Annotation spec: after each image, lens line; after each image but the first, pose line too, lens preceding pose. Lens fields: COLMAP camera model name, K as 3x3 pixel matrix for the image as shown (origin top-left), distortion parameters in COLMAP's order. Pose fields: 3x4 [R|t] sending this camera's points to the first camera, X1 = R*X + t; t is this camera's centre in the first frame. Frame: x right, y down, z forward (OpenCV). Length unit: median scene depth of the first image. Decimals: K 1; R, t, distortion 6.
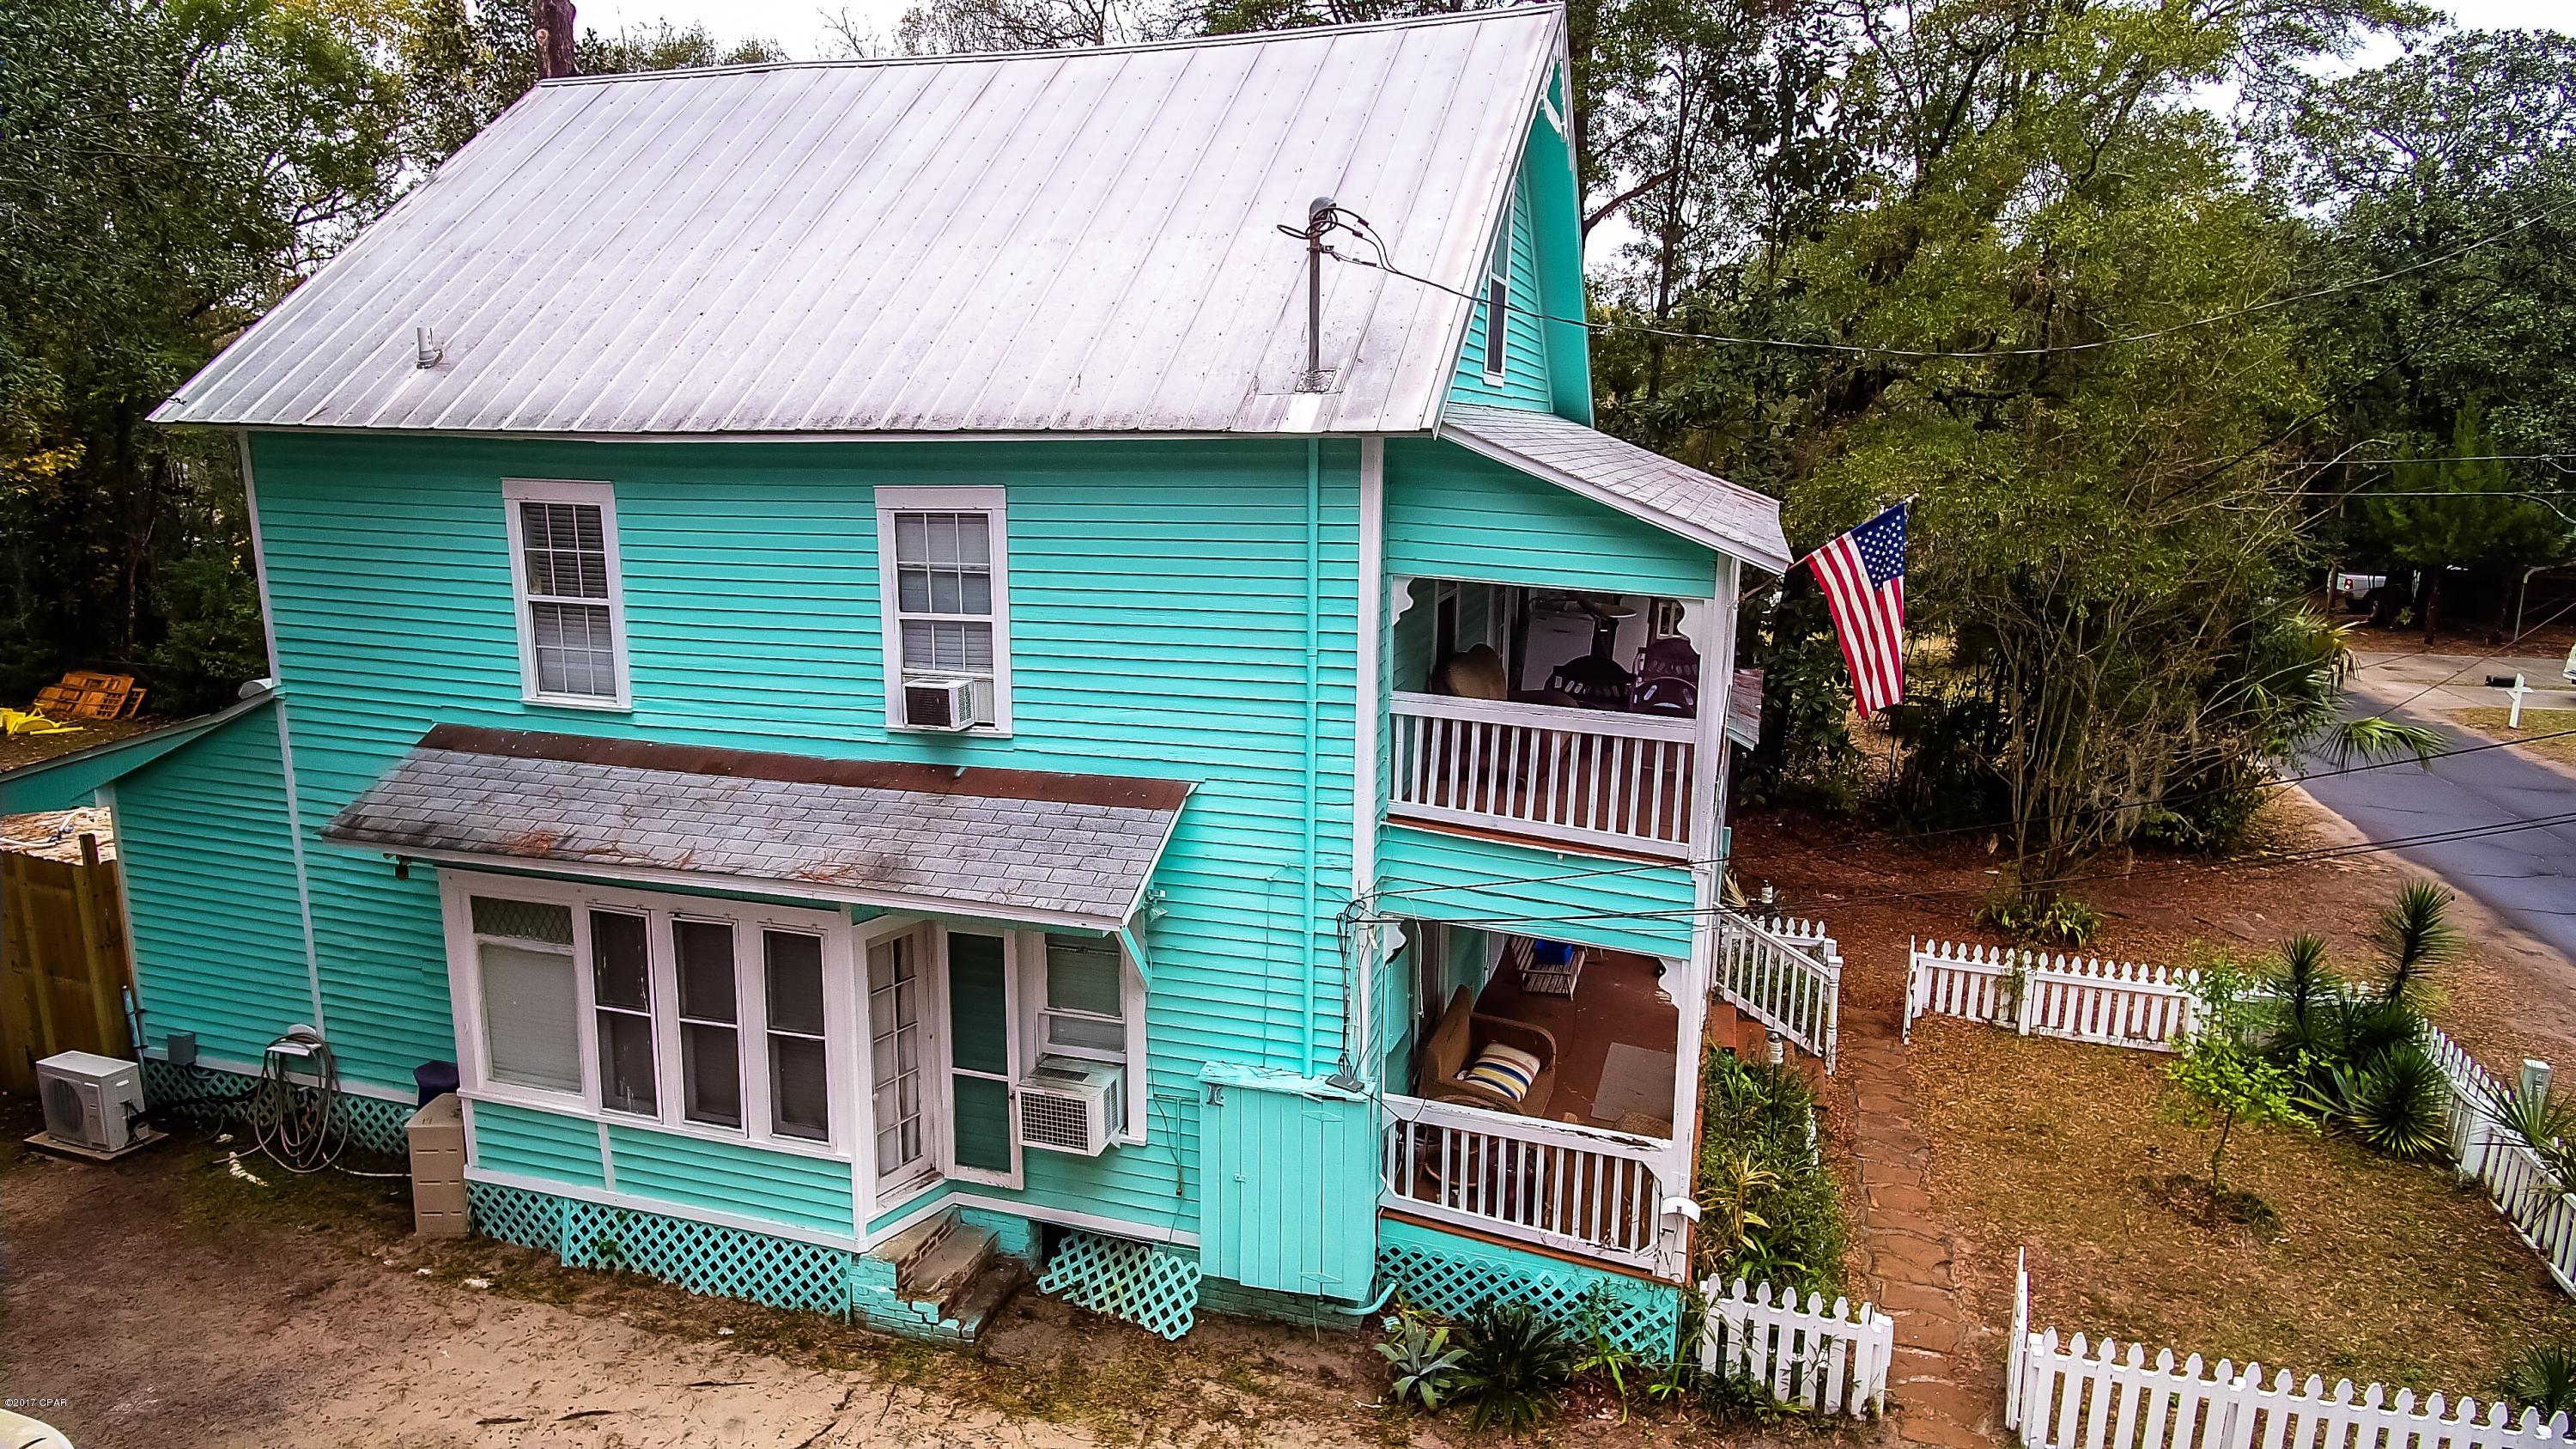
lens RADIAL K [[1471.6, 0, 1262.4], [0, 1471.6, 724.3], [0, 0, 1]] dist [0.053778, -0.043198]
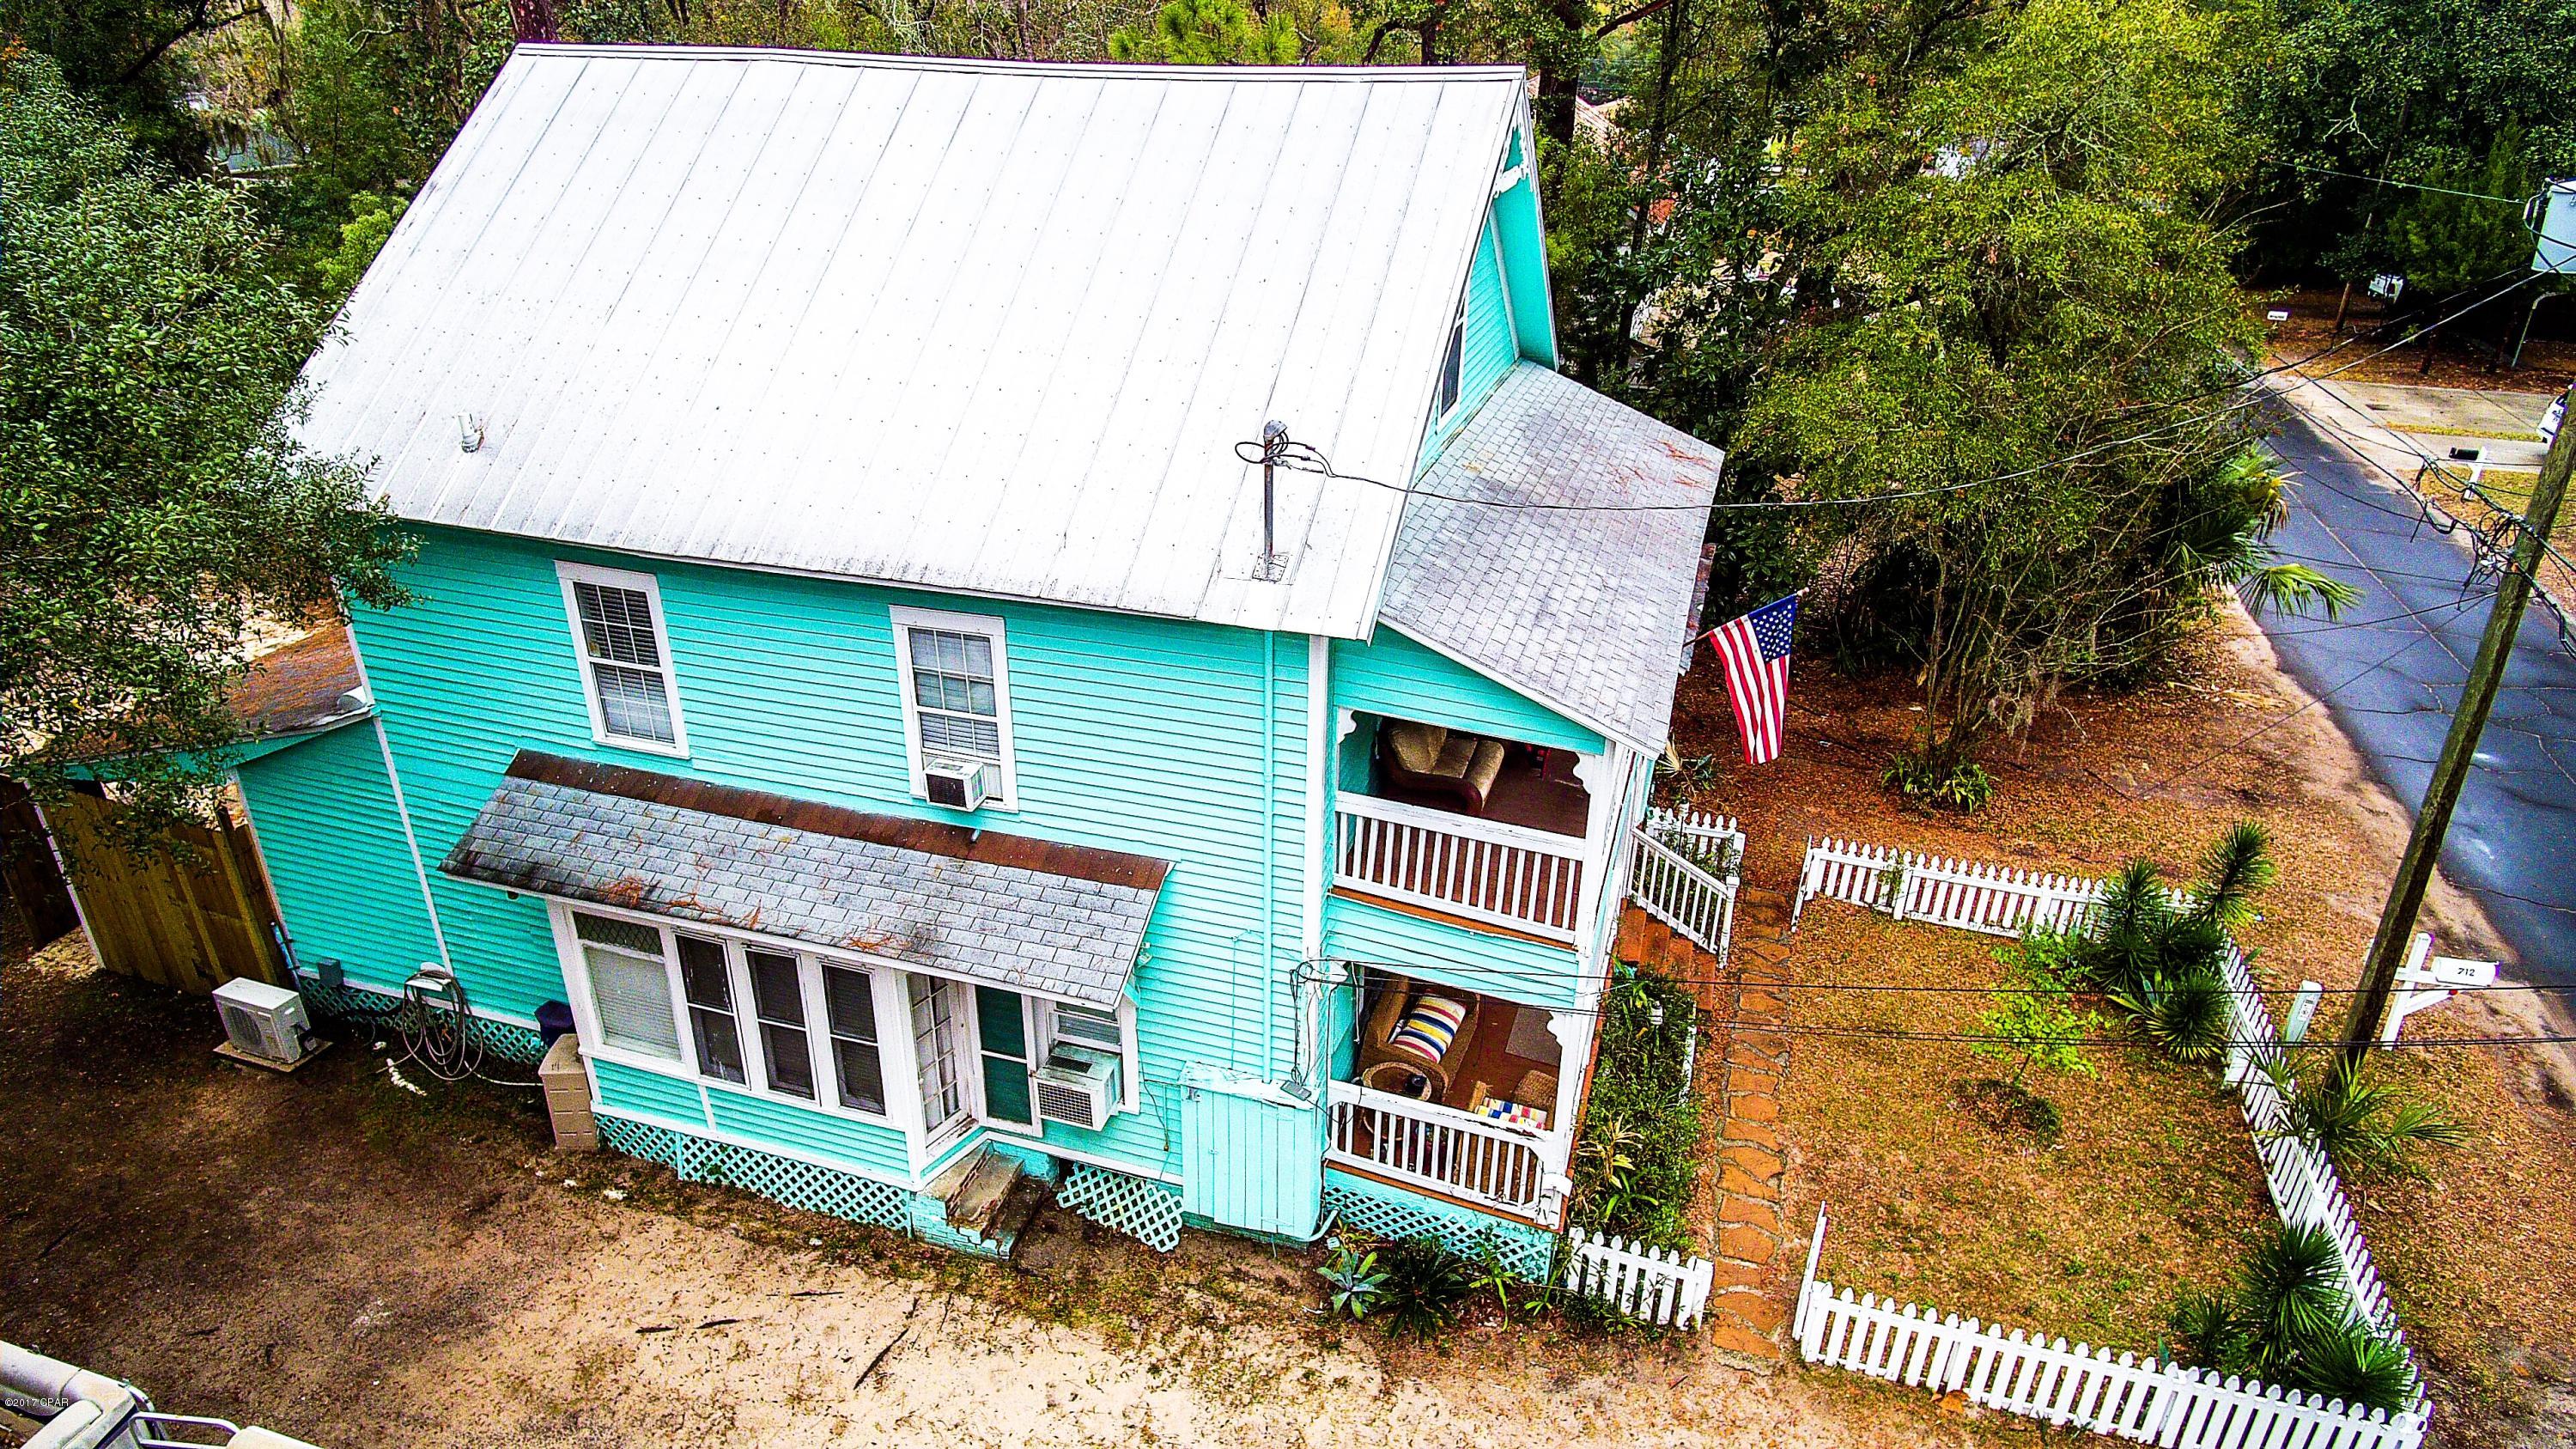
lens RADIAL K [[1470.1, 0, 1262.1], [0, 1470.1, 728.0], [0, 0, 1]] dist [0.062172, -0.052097]
pose [[0.999996, 0.000473, -0.002861, 0.028286], [0.000280, 0.966189, 0.257835, -0.347866], [0.002887, -0.257835, 0.966185, -0.121731]]
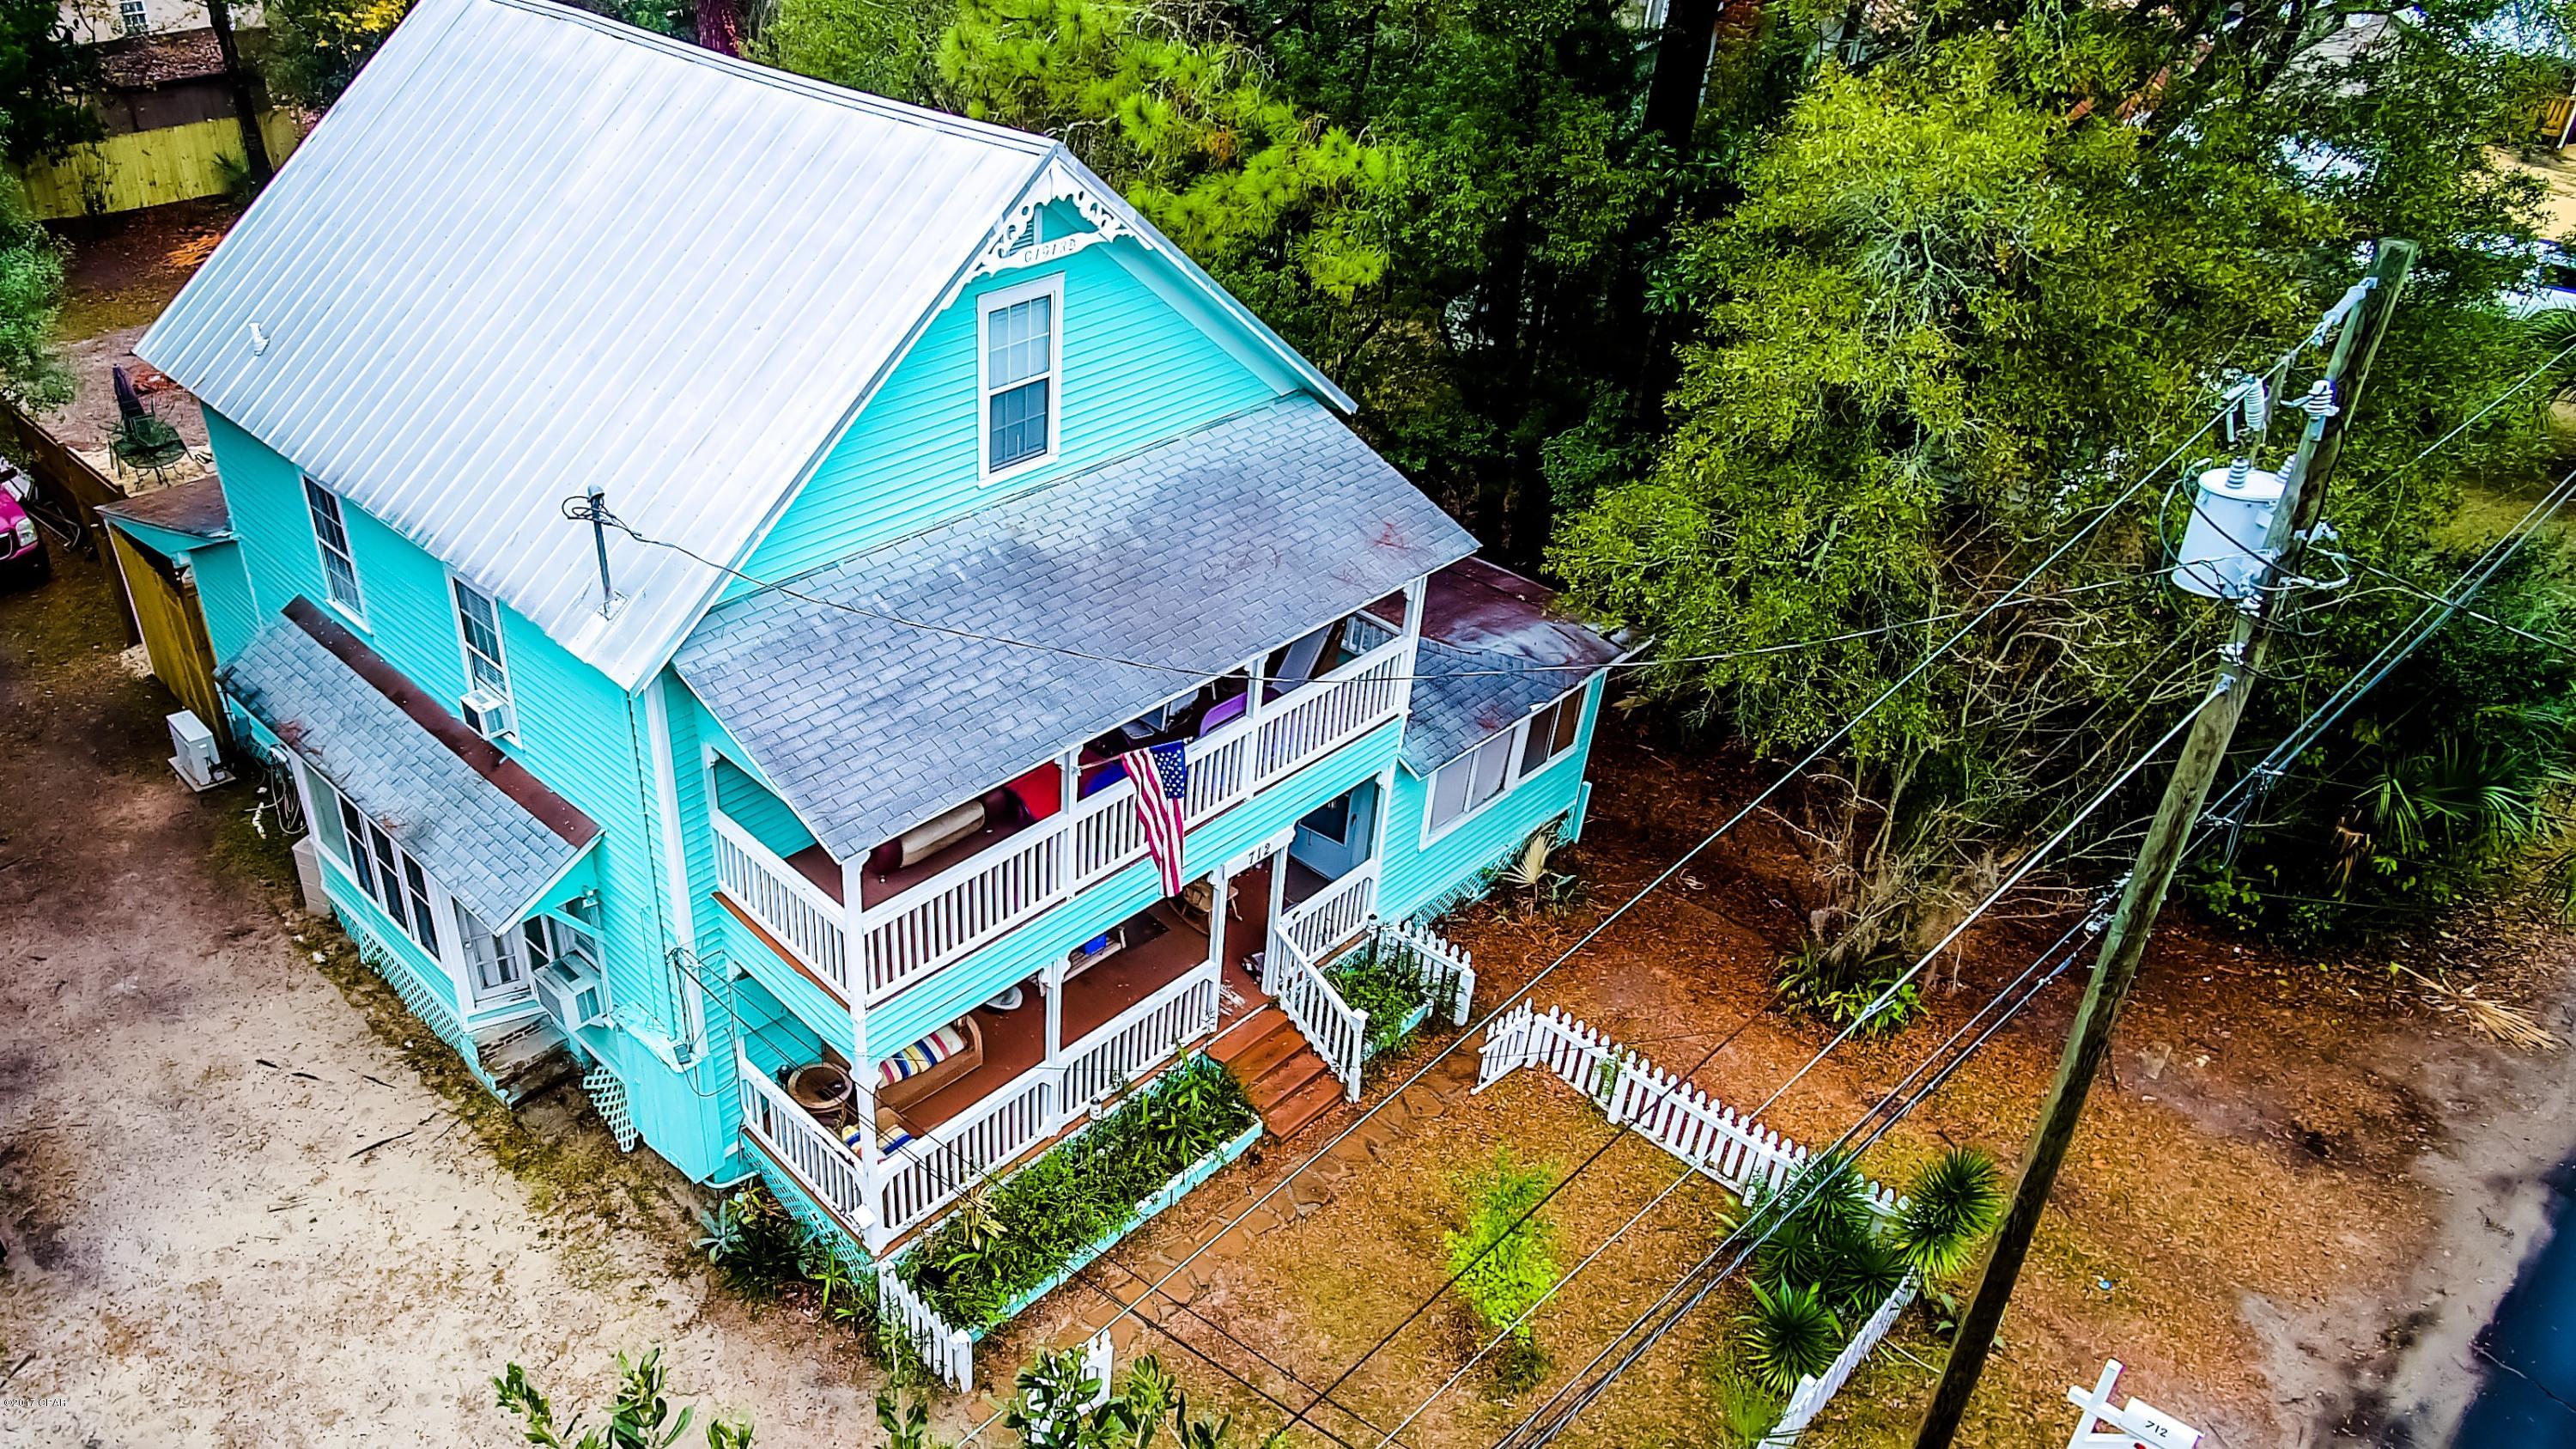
lens RADIAL K [[1752.2, 0, 991.2], [0, 1752.2, 809.9], [0, 0, 1]] dist [0.071402, -0.057653]
pose [[0.866970, 0.272685, -0.417141, 0.871547], [-0.090157, 0.909032, 0.406857, -0.622930], [0.490138, -0.315125, 0.812688, -0.132388]]
